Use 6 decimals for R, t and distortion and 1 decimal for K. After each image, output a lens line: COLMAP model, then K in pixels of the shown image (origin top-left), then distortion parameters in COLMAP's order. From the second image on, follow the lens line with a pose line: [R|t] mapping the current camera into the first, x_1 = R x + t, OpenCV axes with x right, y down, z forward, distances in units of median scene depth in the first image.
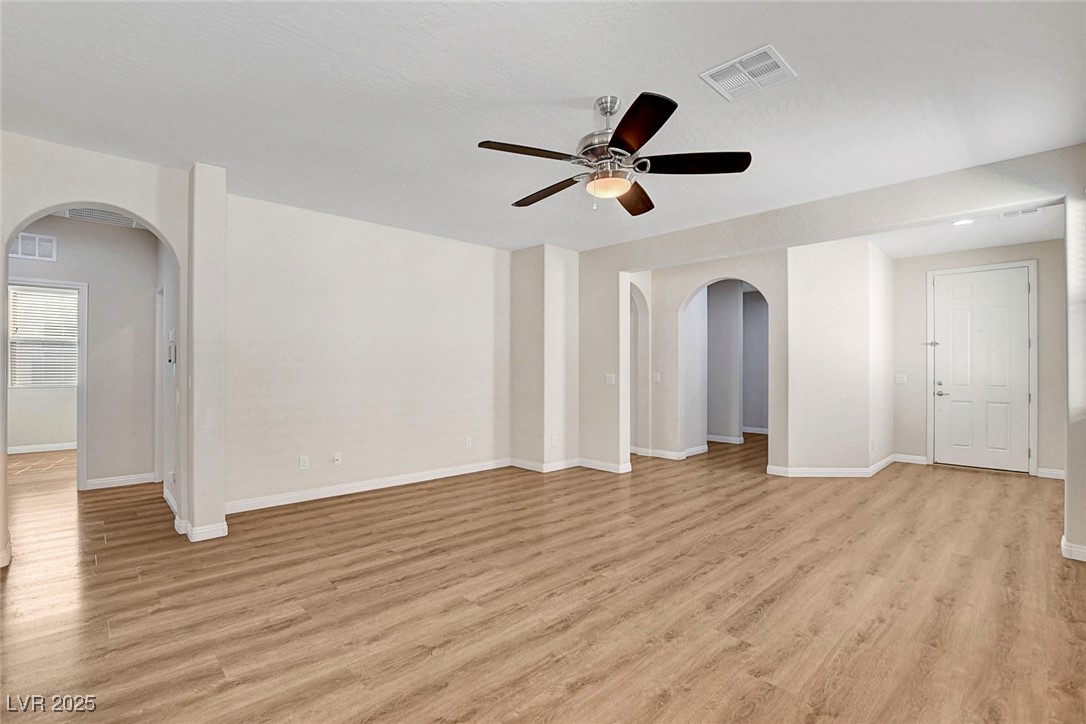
lens RADIAL K [[492.8, 0, 554.3], [0, 492.8, 364.6], [0, 0, 1]] dist [-0.029950, 0.000987]
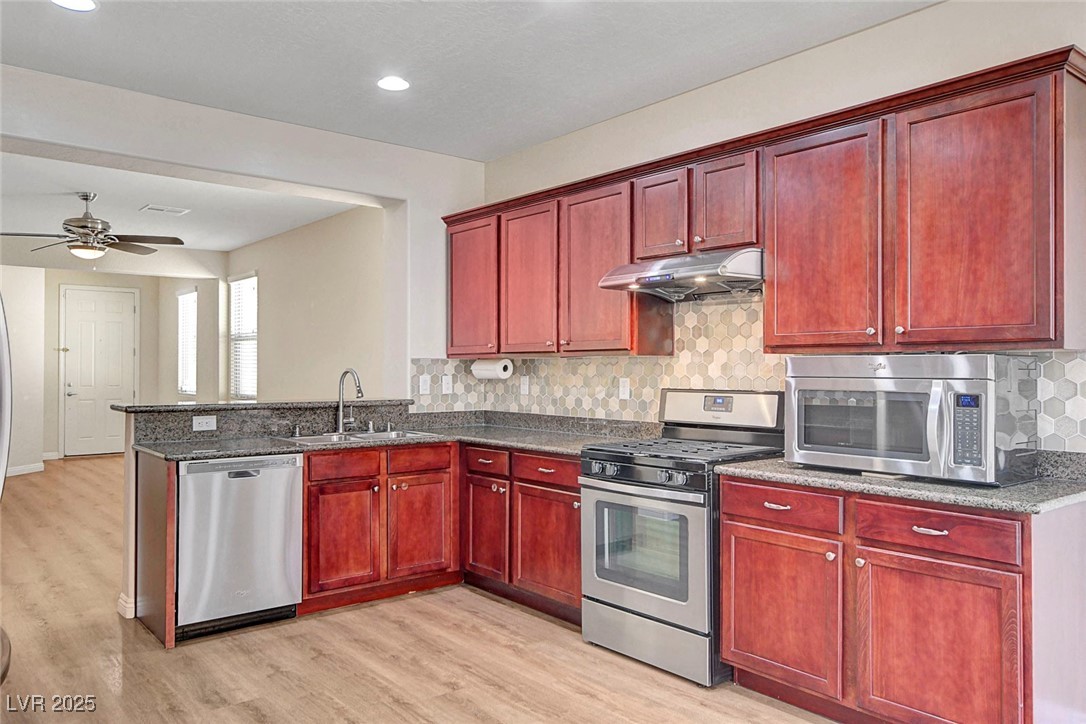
lens RADIAL K [[783.5, 0, 543.0], [0, 783.5, 362.0], [0, 0, 1]] dist [-0.006955, 0.000476]
pose [[0.081604, 0.008265, 0.996631, -1.679811], [-0.007917, 0.999939, -0.007645, -0.017547], [-0.996633, -0.007266, 0.081664, -0.455403]]
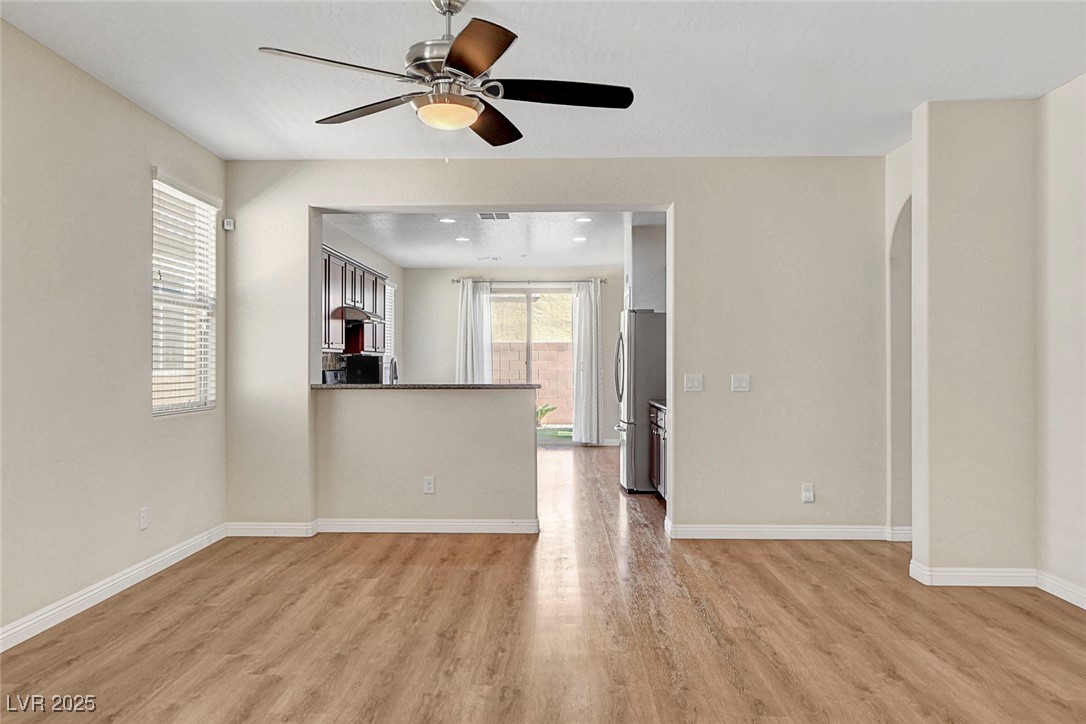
lens RADIAL K [[826.3, 0, 543.0], [0, 826.3, 362.0], [0, 0, 1]] dist [0.003628, 0.005035]
pose [[-0.719809, -0.006374, -0.694143, 0.693113], [0.000998, 0.999947, -0.010217, 0.013441], [0.694171, -0.008047, -0.719765, 1.585058]]
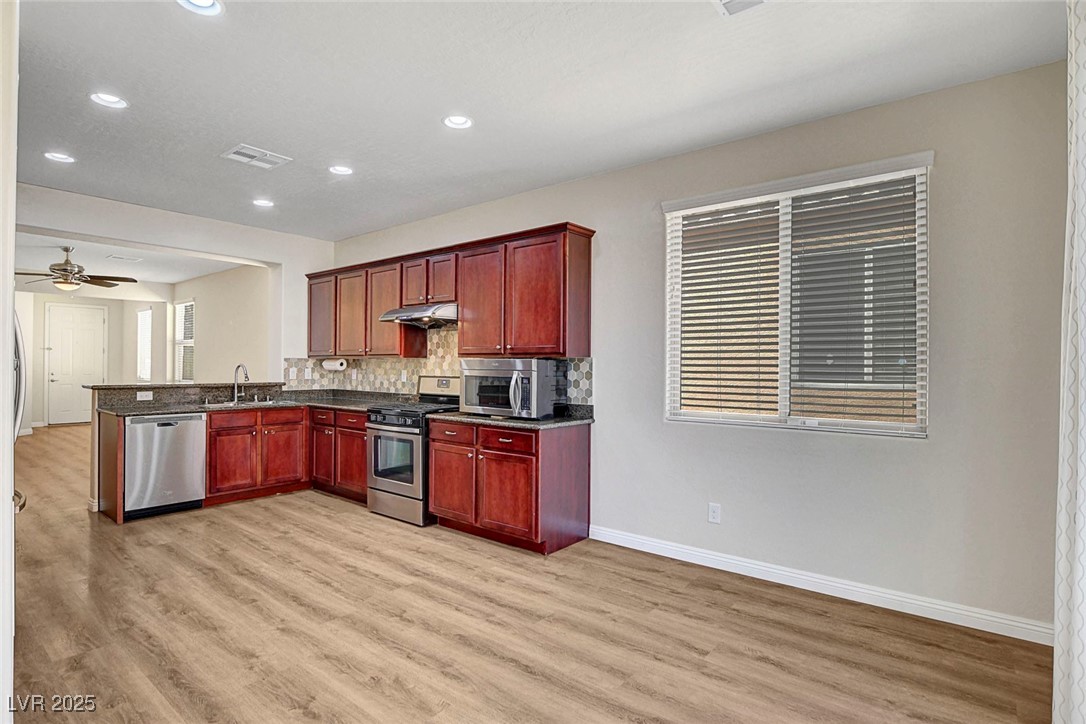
lens RADIAL K [[543.3, 0, 543.0], [0, 543.3, 362.0], [0, 0, 1]] dist [-0.024036, 0.000304]
pose [[-0.119385, 0.003538, 0.992842, -2.039663], [-0.012809, 0.999905, -0.005103, -0.023036], [-0.992765, -0.013327, -0.119328, -0.706889]]
